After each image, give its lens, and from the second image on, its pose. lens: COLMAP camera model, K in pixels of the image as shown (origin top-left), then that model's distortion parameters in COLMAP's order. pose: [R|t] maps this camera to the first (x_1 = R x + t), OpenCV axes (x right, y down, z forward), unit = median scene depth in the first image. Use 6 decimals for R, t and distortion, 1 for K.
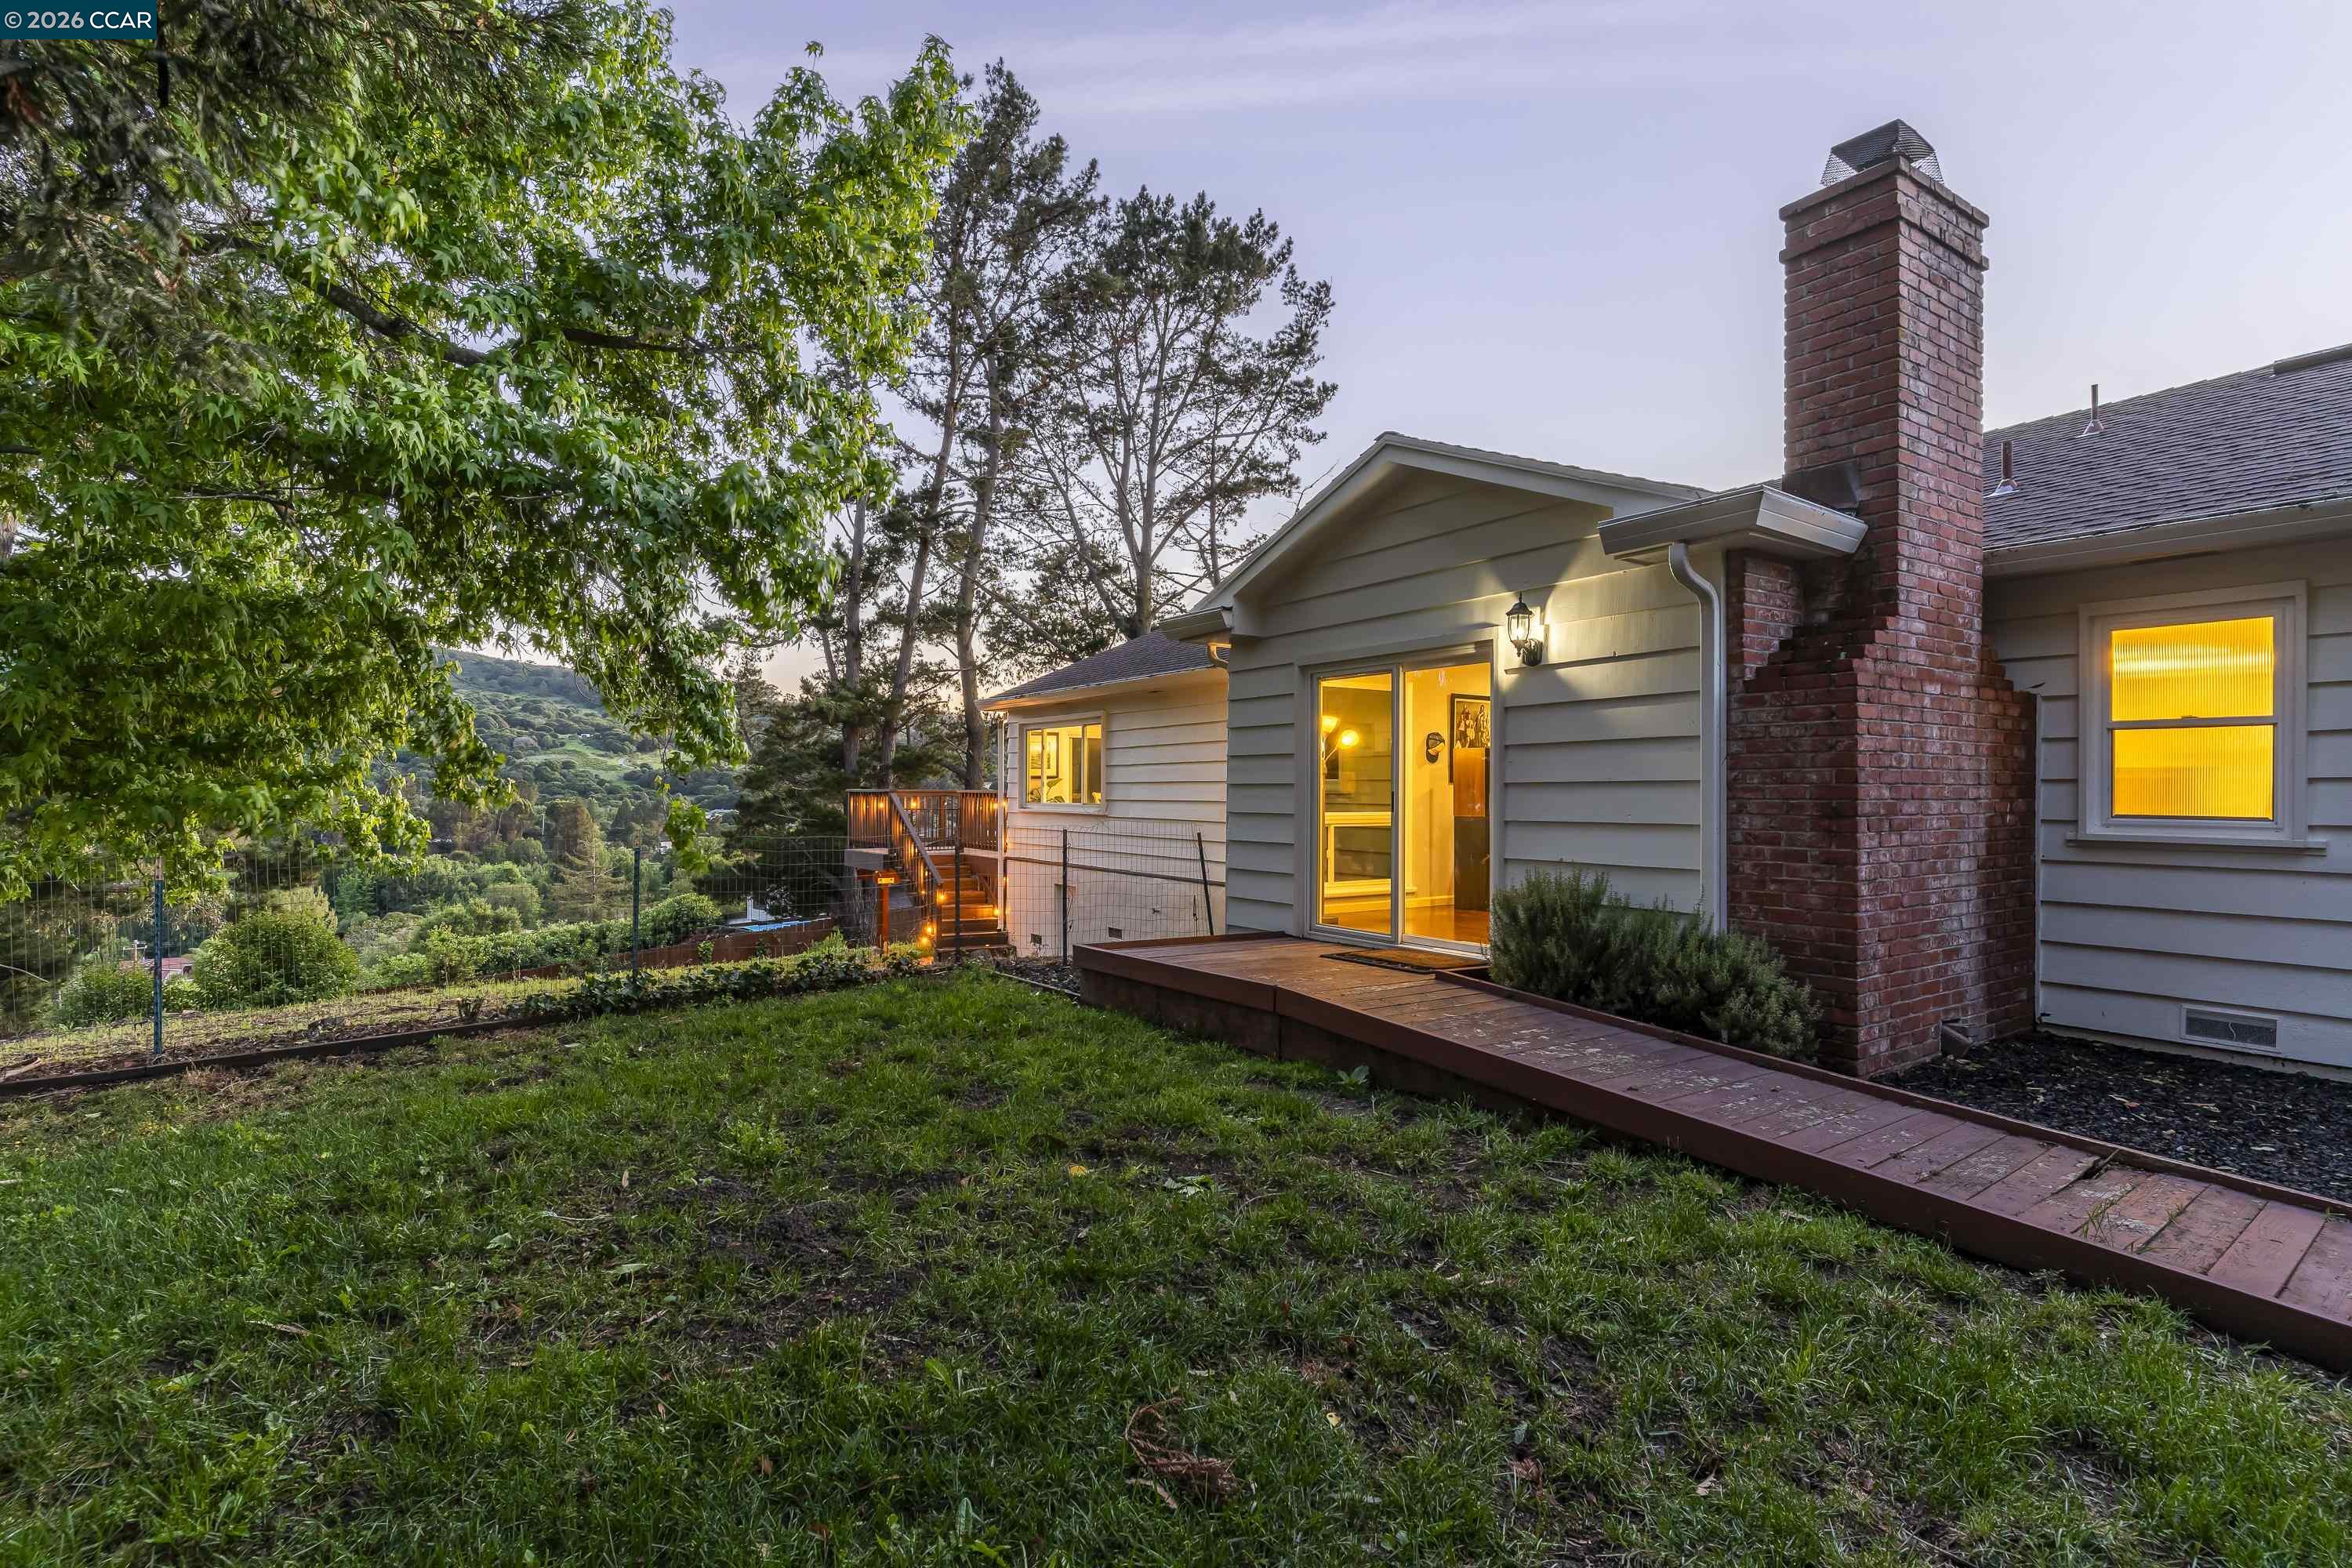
lens RADIAL K [[1095.7, 0, 1177.9], [0, 1095.7, 801.3], [0, 0, 1]] dist [0.000364, -0.000268]
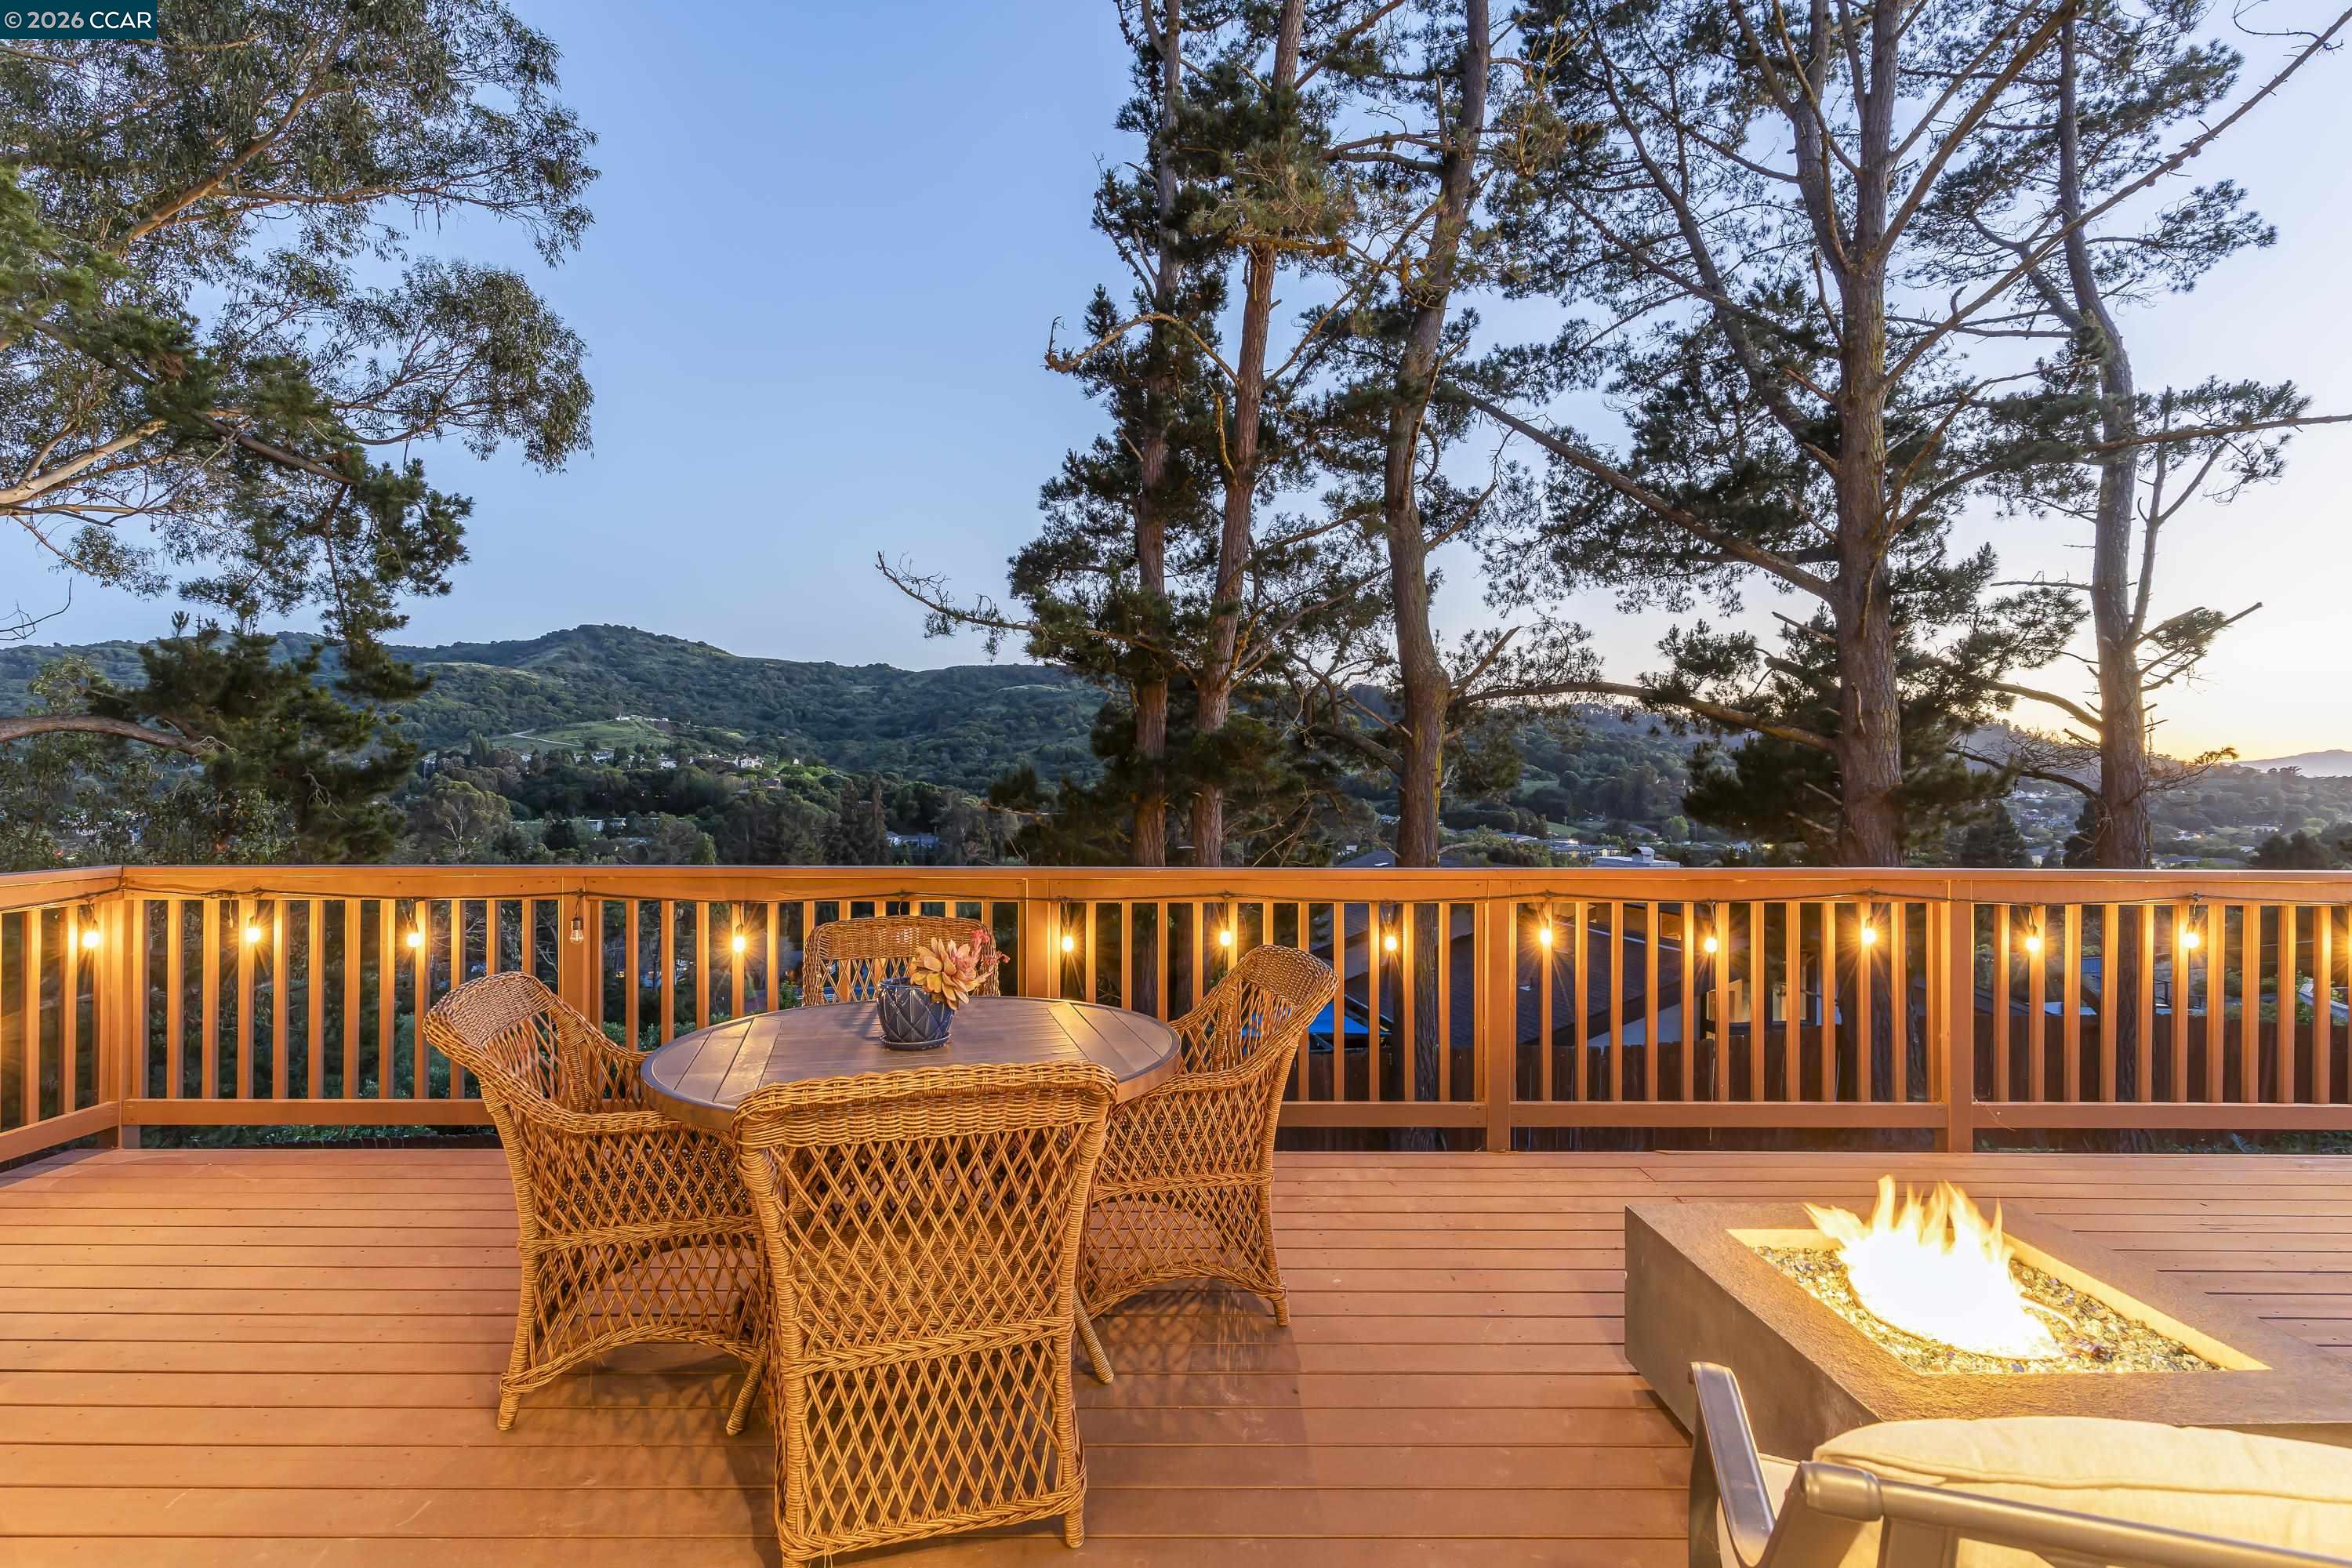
lens RADIAL K [[1095.7, 0, 1177.9], [0, 1095.7, 801.3], [0, 0, 1]] dist [0.000364, -0.000268]
pose [[0.812561, 0.007532, -0.582828, 0.001985], [-0.013288, 0.999896, -0.005603, -0.008104], [0.582725, 0.012297, 0.812577, 0.470350]]
